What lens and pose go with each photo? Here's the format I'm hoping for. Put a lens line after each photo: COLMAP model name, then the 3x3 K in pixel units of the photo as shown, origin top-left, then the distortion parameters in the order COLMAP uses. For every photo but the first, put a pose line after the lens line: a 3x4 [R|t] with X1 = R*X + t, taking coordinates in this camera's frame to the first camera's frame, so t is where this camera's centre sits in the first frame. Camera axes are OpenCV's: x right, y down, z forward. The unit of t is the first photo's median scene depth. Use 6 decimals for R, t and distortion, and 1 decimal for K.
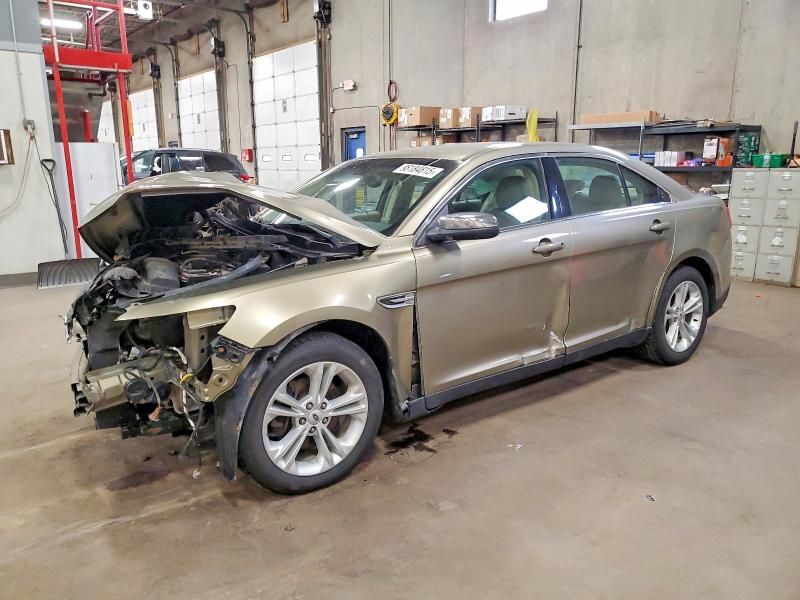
lens RADIAL K [[600.7, 0, 398.7], [0, 600.7, 298.3], [0, 0, 1]] dist [0.033277, -0.021810]
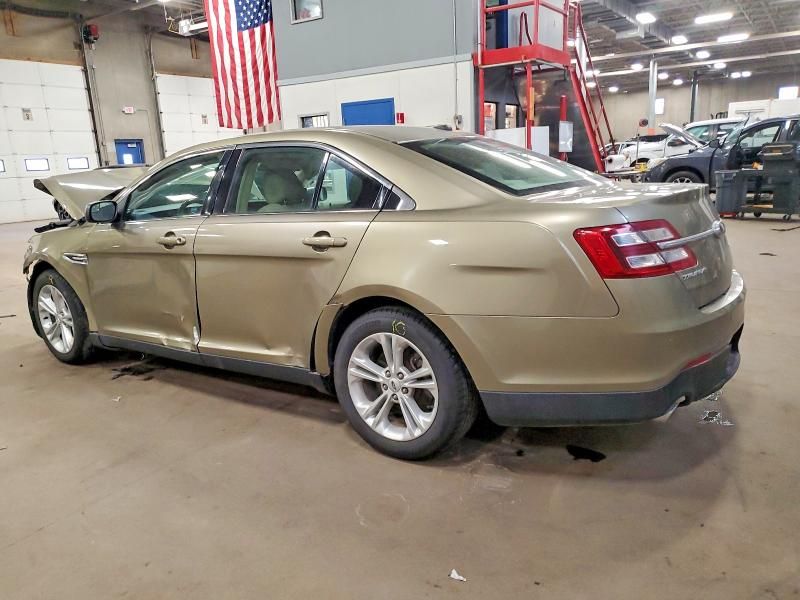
lens RADIAL K [[600.7, 0, 391.7], [0, 600.7, 294.7], [0, 0, 1]] dist [0.033277, -0.021810]
pose [[0.345568, 0.199337, -0.916977, 1.188398], [-0.157417, 0.975644, 0.152767, -0.187730], [0.925096, 0.091556, 0.368531, 0.859688]]
